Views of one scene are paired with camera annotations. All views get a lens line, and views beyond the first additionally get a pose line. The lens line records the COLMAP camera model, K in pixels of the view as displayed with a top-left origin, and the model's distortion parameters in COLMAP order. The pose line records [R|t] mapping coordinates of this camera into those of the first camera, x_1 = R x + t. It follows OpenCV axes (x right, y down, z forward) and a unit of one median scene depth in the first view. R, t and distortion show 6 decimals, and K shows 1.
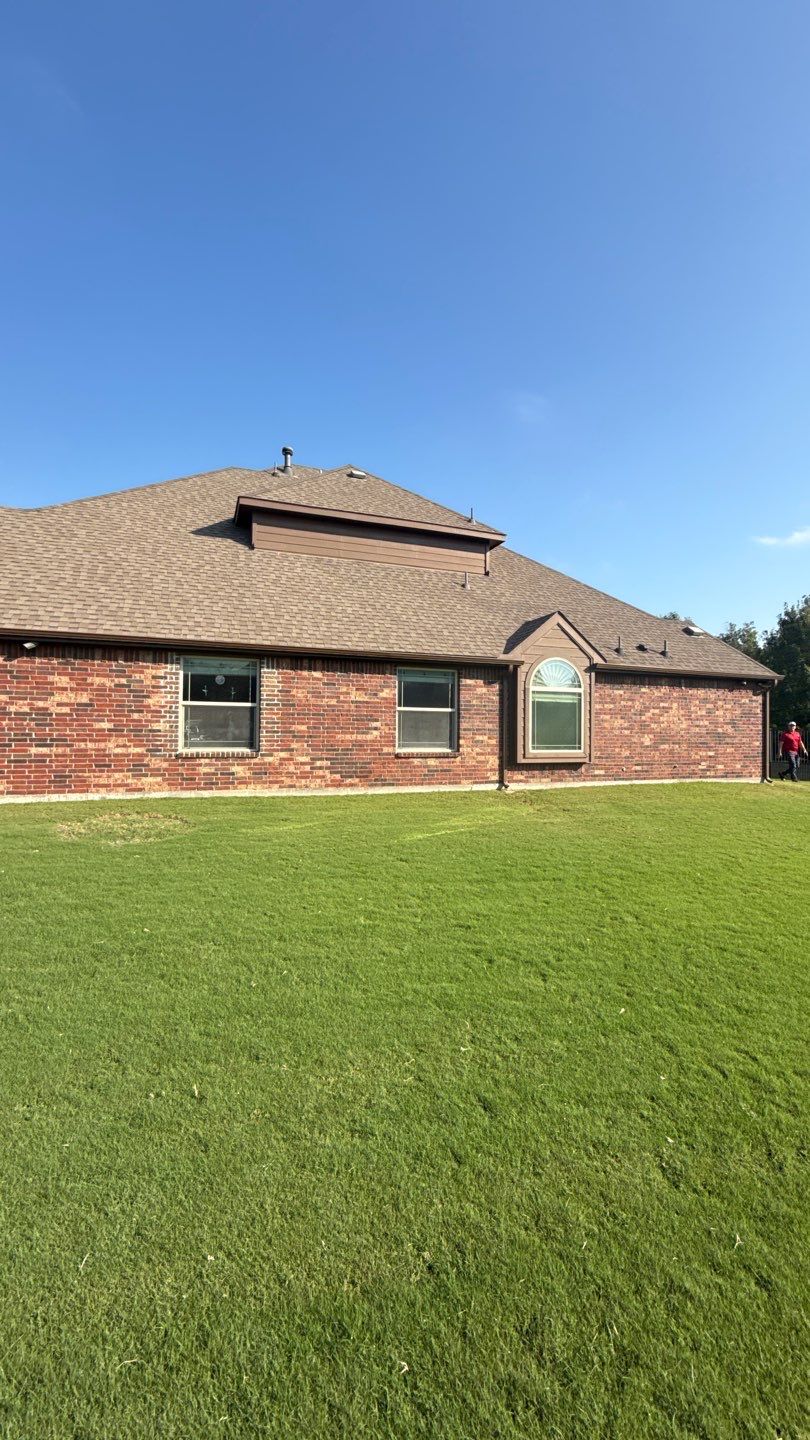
lens RADIAL K [[593.6, 0, 405.0], [0, 593.6, 720.0], [0, 0, 1]] dist [0.000288, 0.000013]
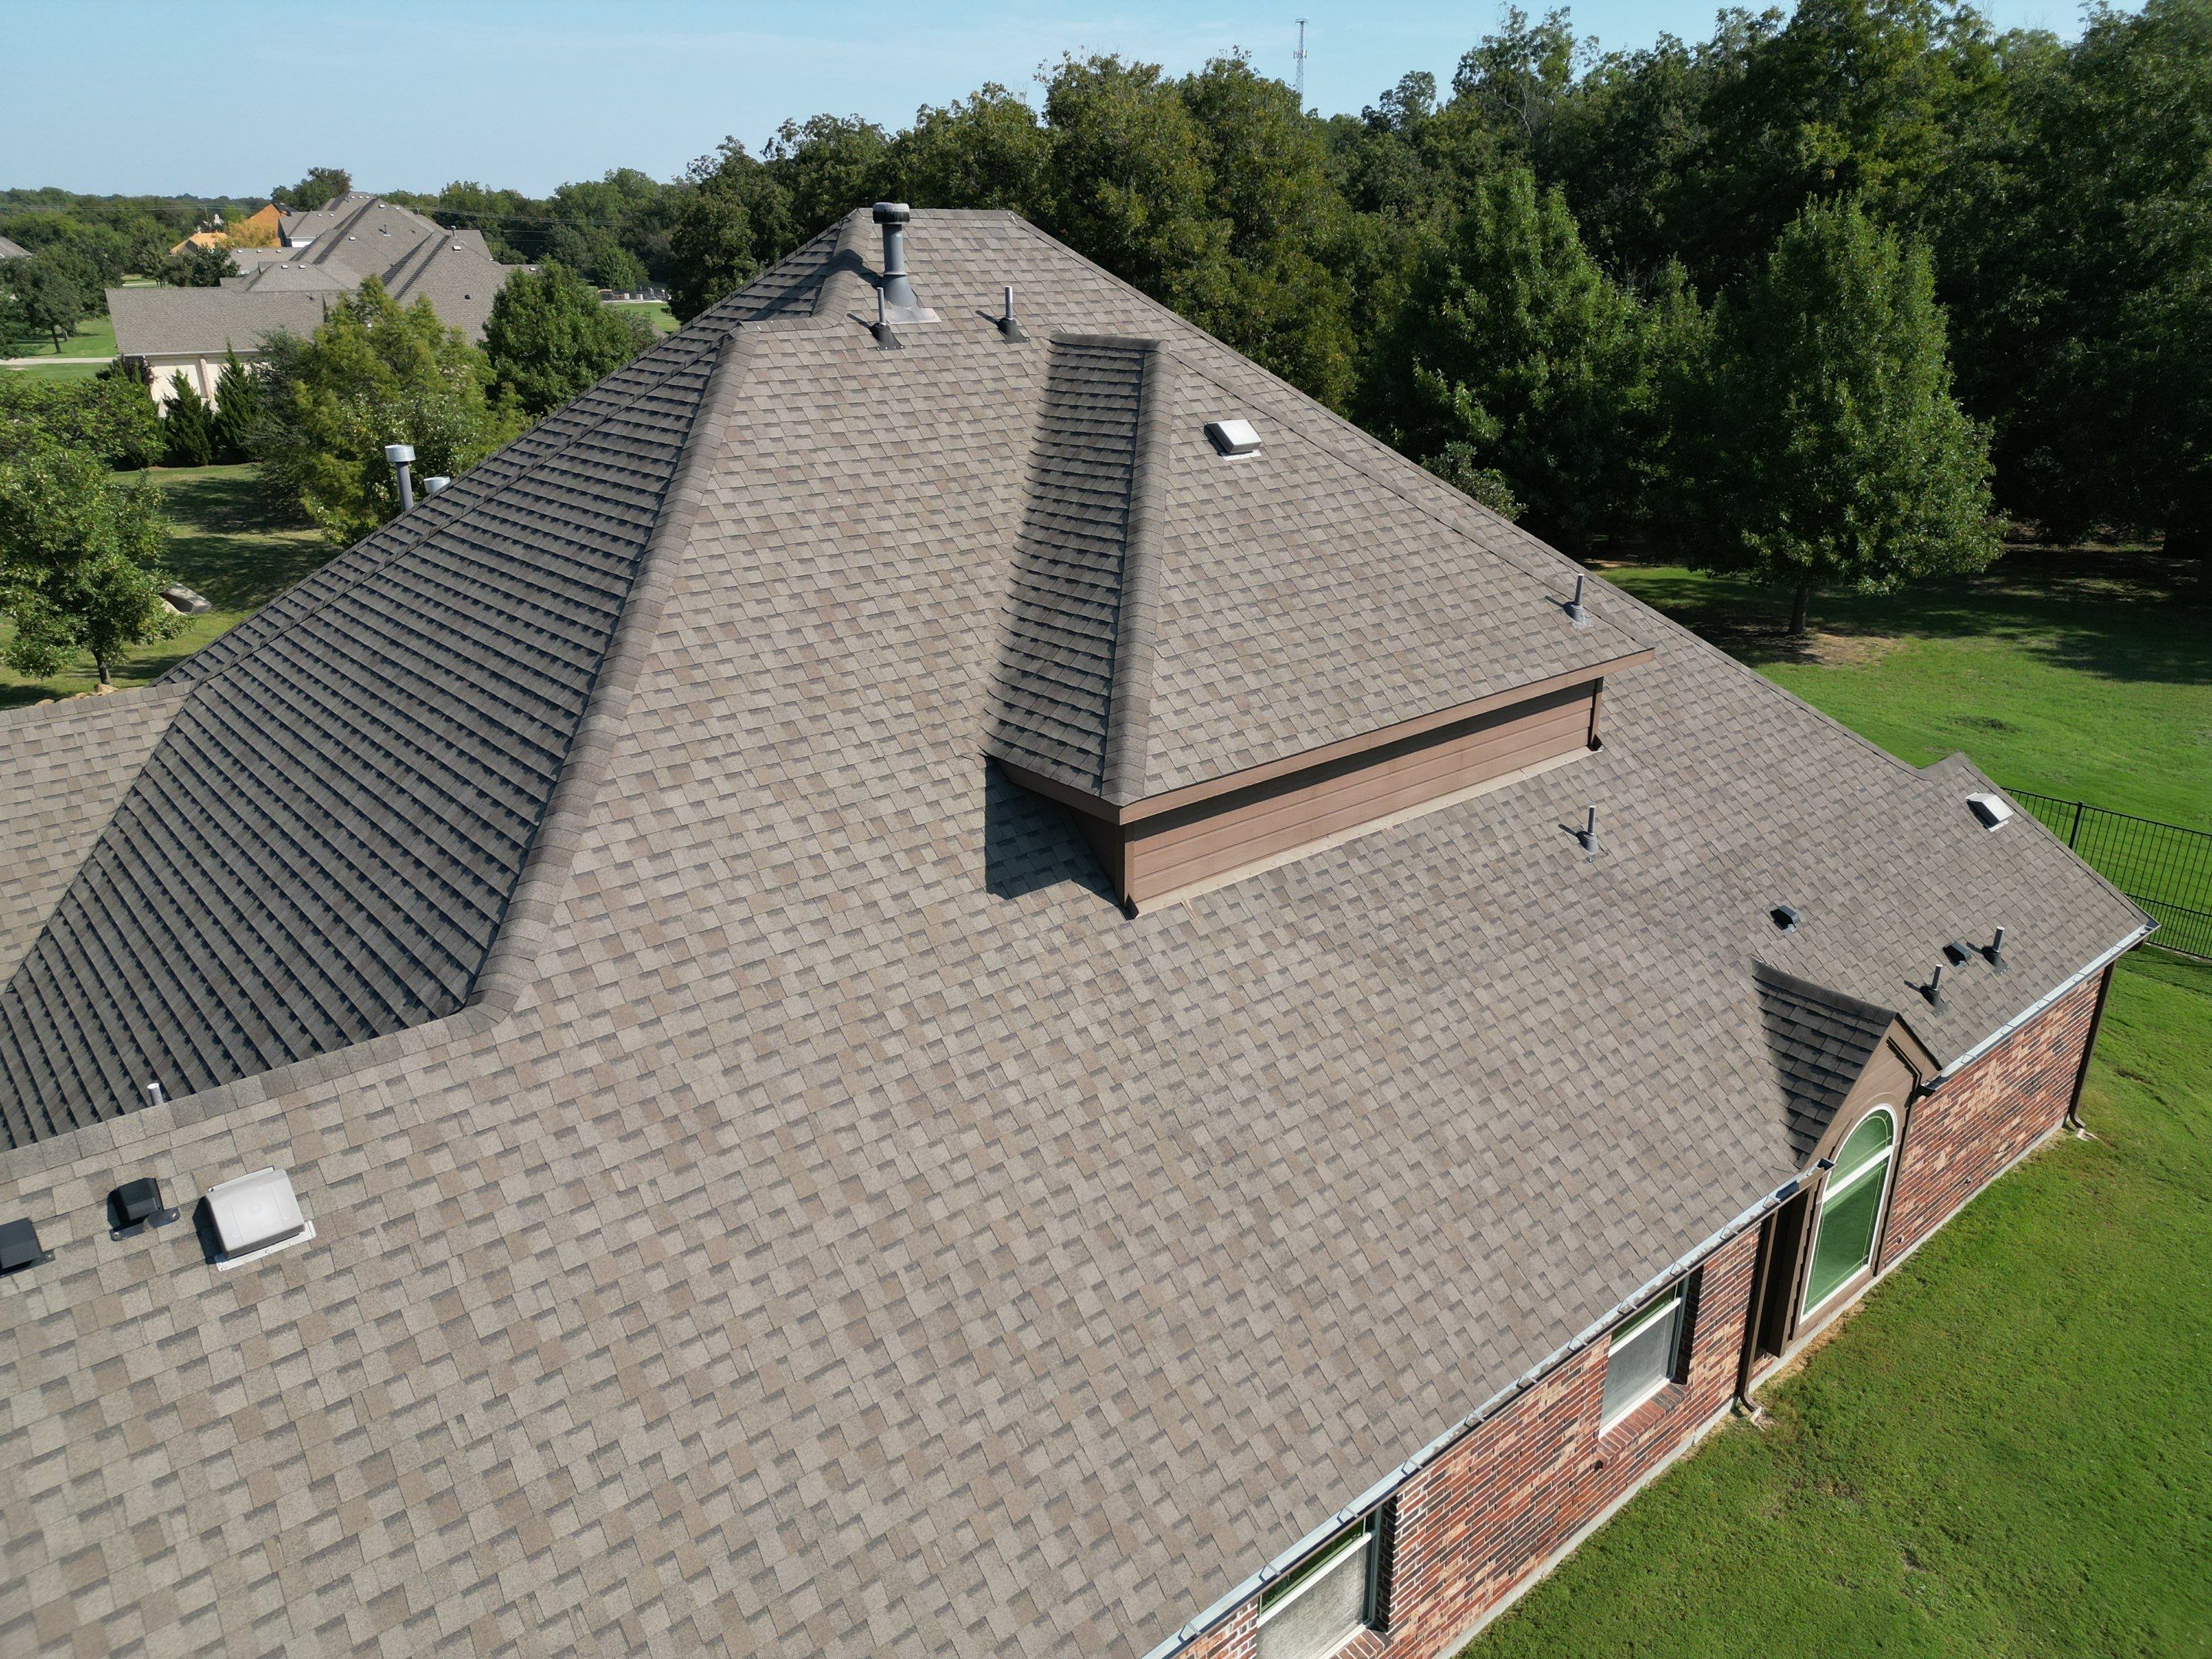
lens RADIAL K [[1563.2, 0, 1106.0], [0, 1563.2, 829.5], [0, 0, 1]] dist [0.012443, -0.000076]
pose [[0.947615, -0.126860, 0.293143, -0.636495], [0.004259, 0.922685, 0.385530, -0.818762], [-0.319387, -0.364085, 0.874891, 0.309578]]
